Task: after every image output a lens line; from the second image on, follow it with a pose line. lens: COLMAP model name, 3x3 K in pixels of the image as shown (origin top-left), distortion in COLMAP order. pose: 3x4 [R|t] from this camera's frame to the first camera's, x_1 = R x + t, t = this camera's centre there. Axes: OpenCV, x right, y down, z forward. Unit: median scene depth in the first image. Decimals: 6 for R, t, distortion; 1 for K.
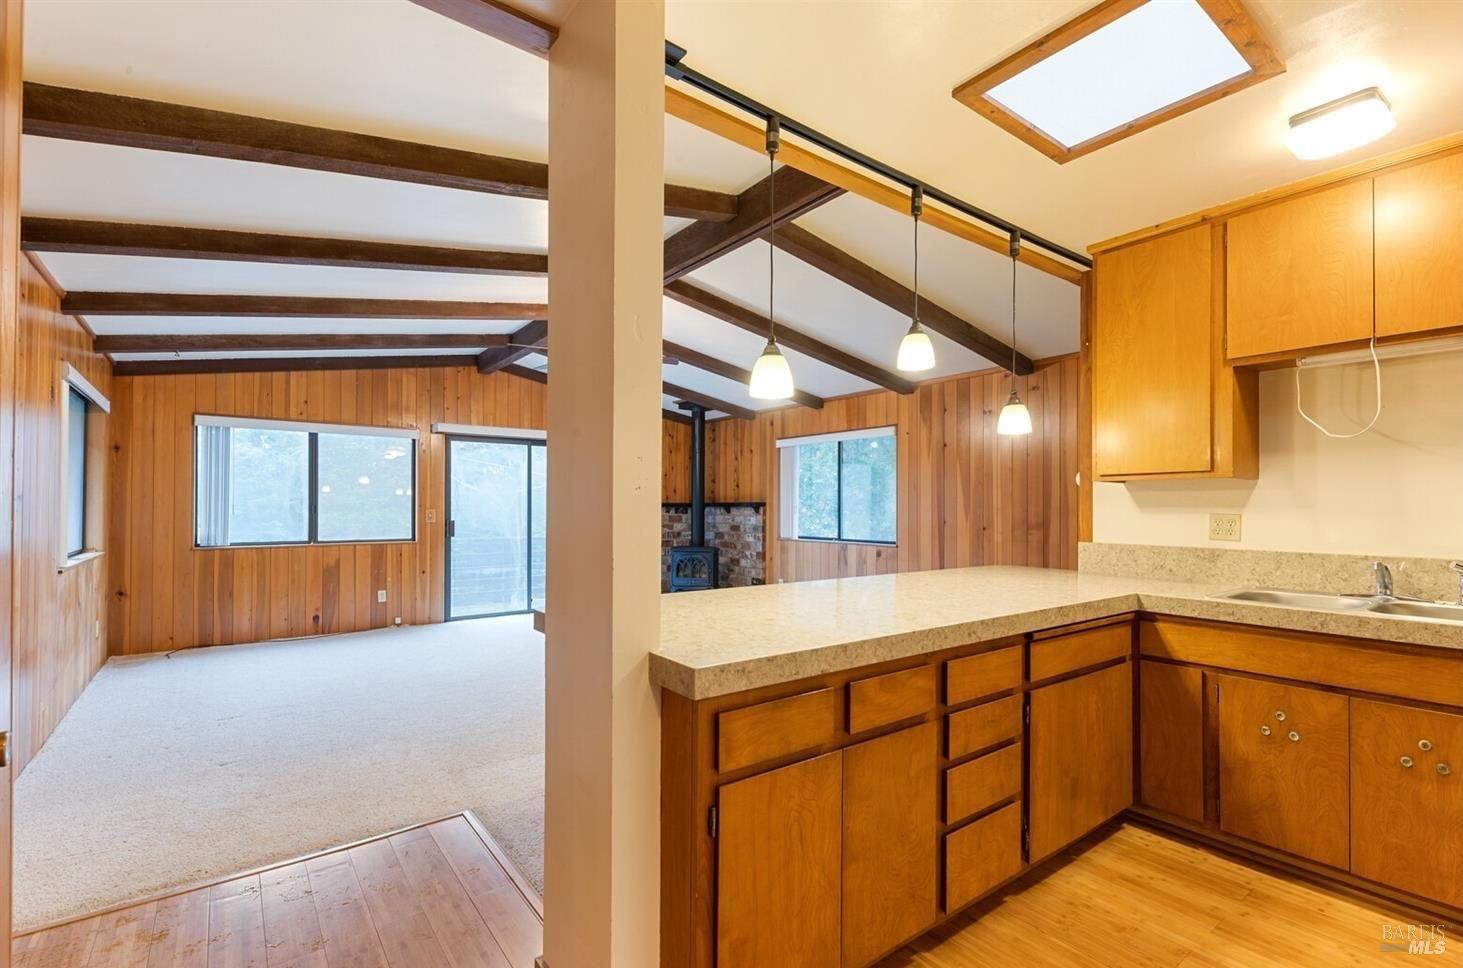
lens RADIAL K [[663.9, 0, 744.0], [0, 663.9, 501.9], [0, 0, 1]] dist [0.012407, -0.005958]
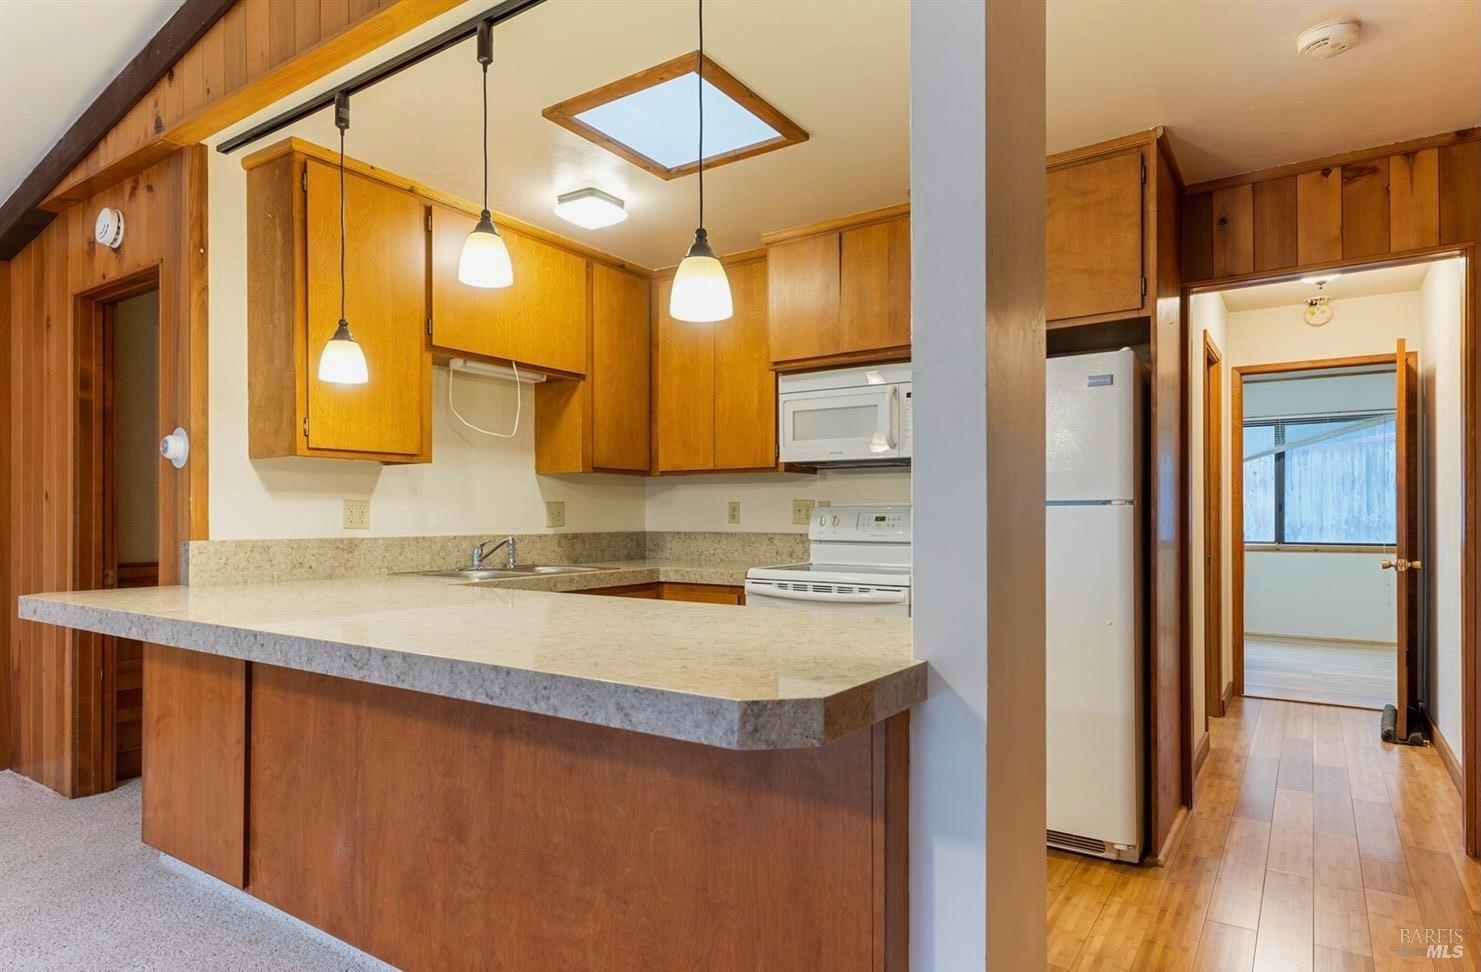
lens RADIAL K [[843.8, 0, 750.8], [0, 843.8, 514.3], [0, 0, 1]] dist [0.020555, -0.009540]
pose [[-0.323760, -0.002401, 0.946136, -0.306173], [-0.007927, 0.999969, -0.000175, 0.017933], [-0.946106, -0.007557, -0.323769, 0.462668]]
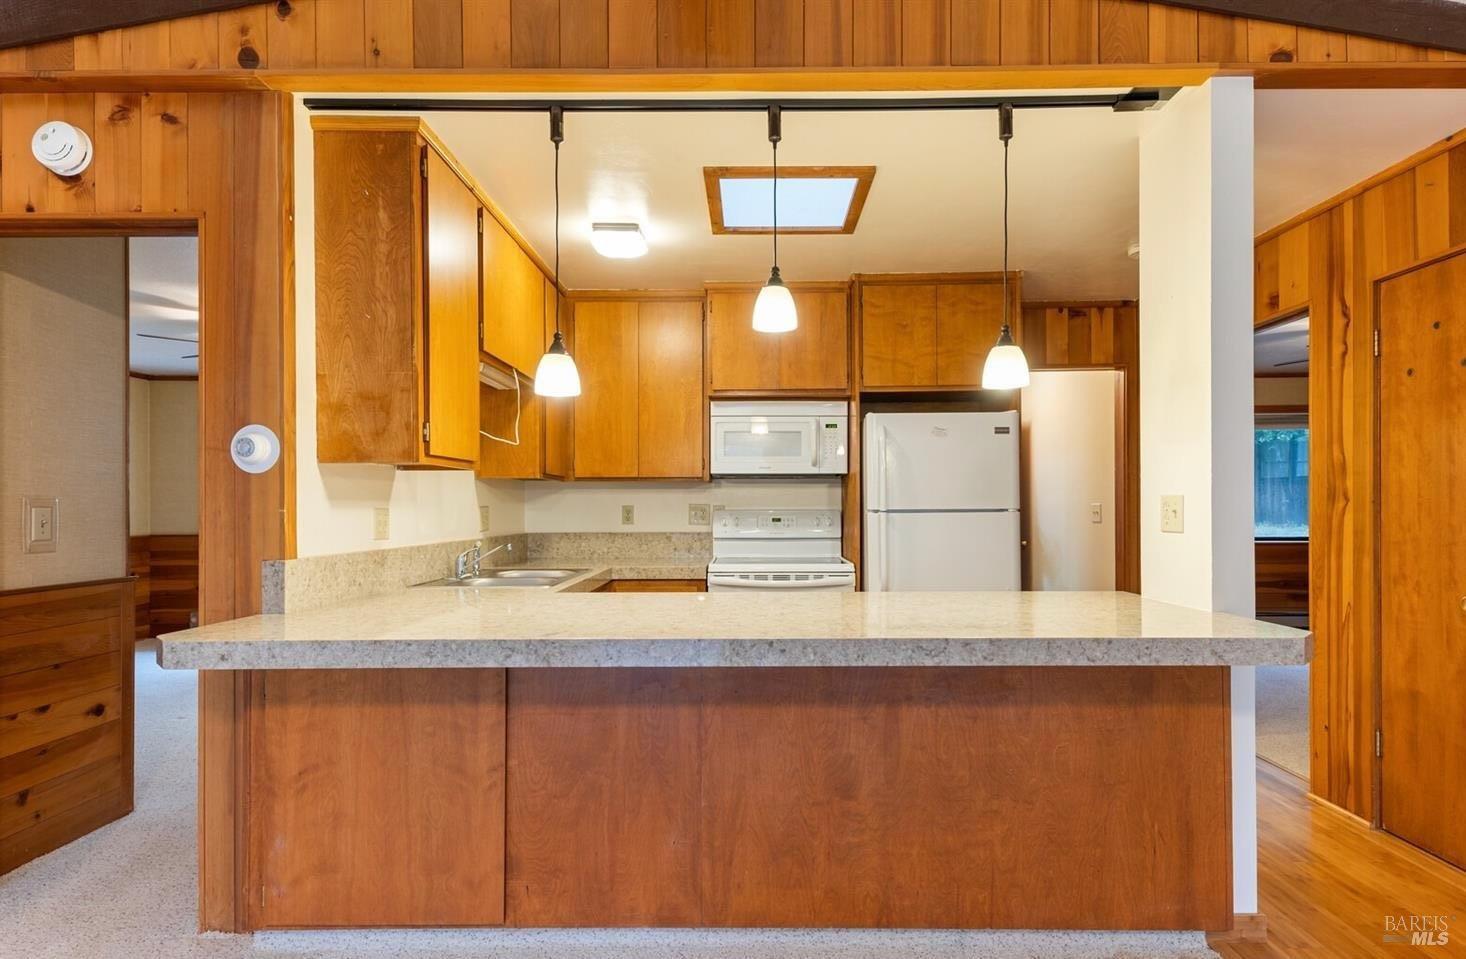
lens RADIAL K [[754.2, 0, 750.5], [0, 754.2, 505.7], [0, 0, 1]] dist [0.019365, -0.008440]
pose [[-0.794829, -0.001433, 0.606832, -0.127785], [-0.004935, 0.999979, -0.004102, 0.008696], [-0.606814, -0.006255, -0.794820, 0.794179]]
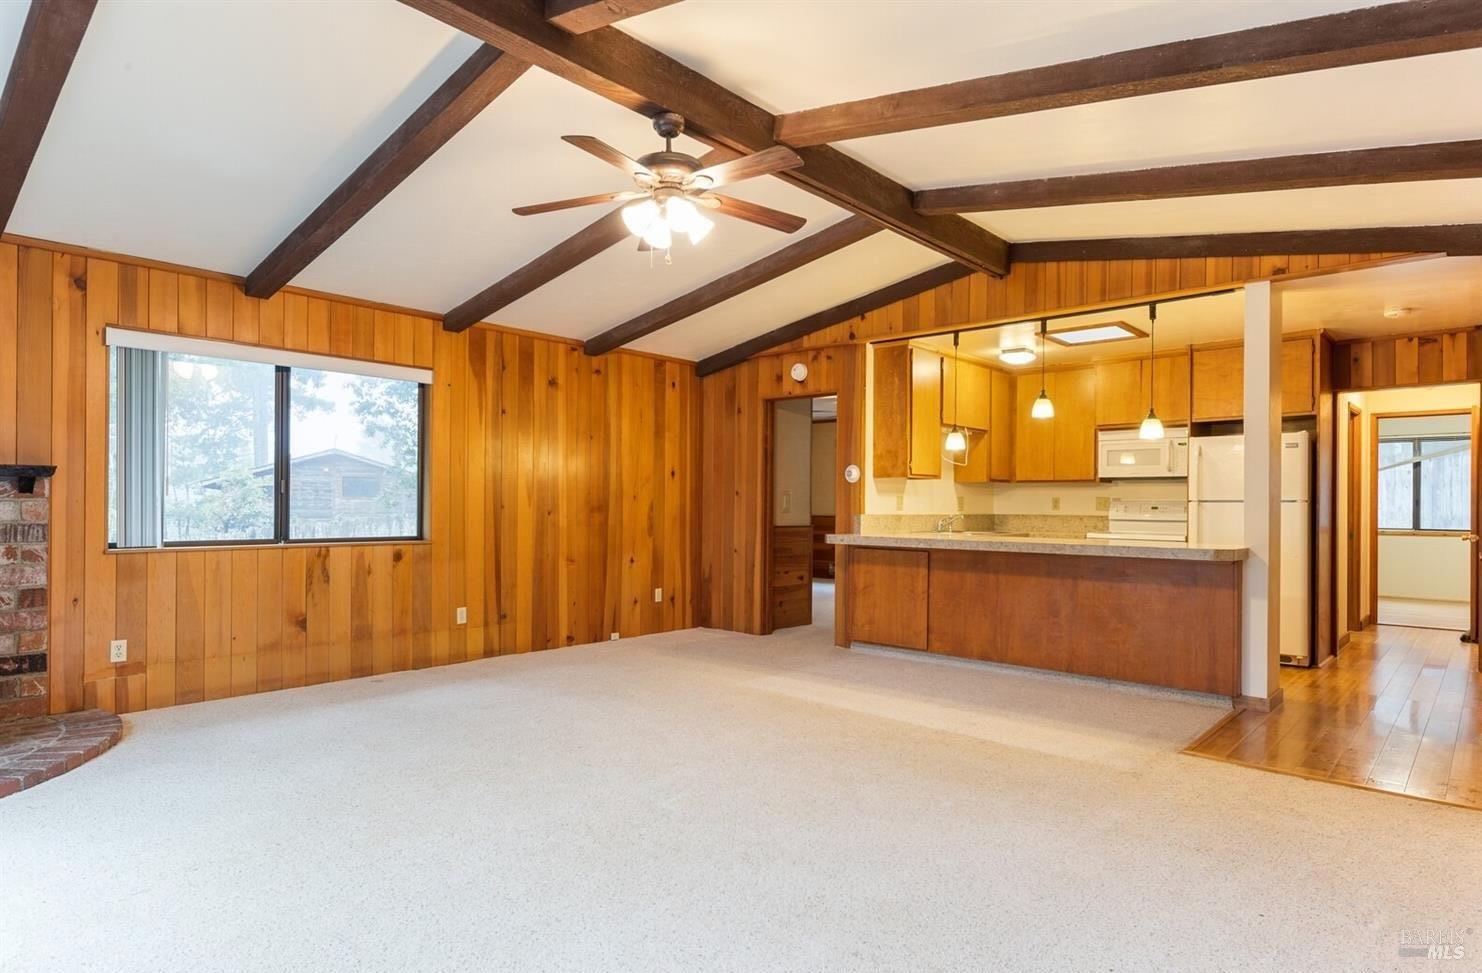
lens RADIAL K [[844.3, 0, 744.7], [0, 844.3, 501.3], [0, 0, 1]] dist [0.020555, -0.009540]
pose [[-0.186449, -0.002068, 0.982462, -0.863310], [-0.016931, 0.999856, -0.001109, 0.022674], [-0.982319, -0.016841, -0.186457, 1.019448]]
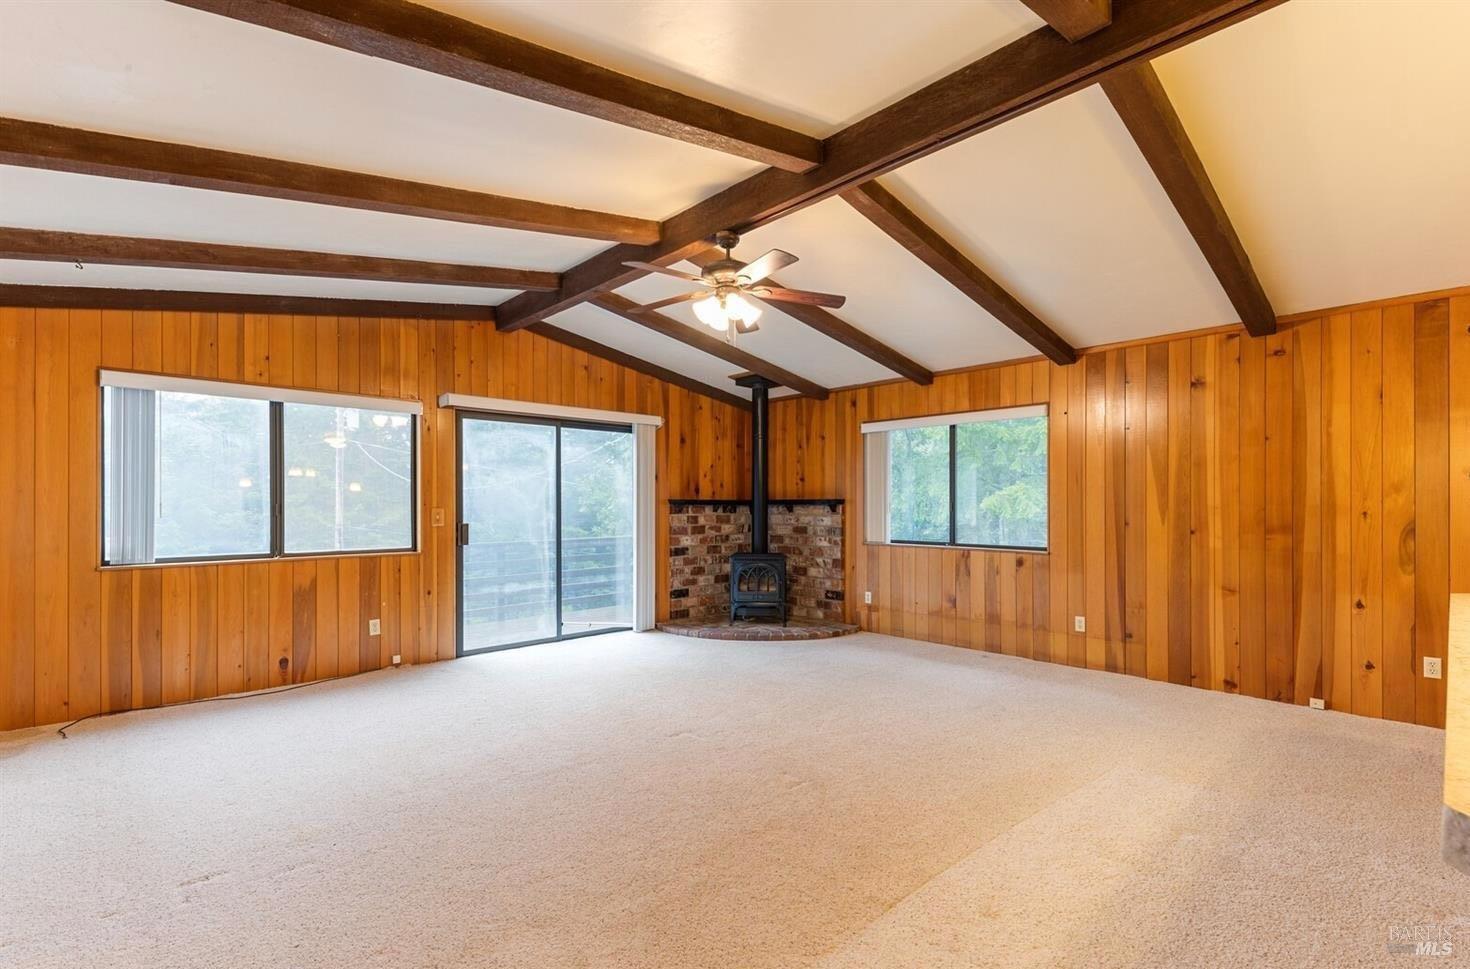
lens RADIAL K [[667.1, 0, 744.5], [0, 667.1, 503.5], [0, 0, 1]] dist [0.012407, -0.005958]
pose [[0.994473, -0.001397, 0.104987, -0.270343], [0.000729, 0.999979, 0.006405, 0.000732], [-0.104994, -0.006293, 0.994453, 0.280852]]
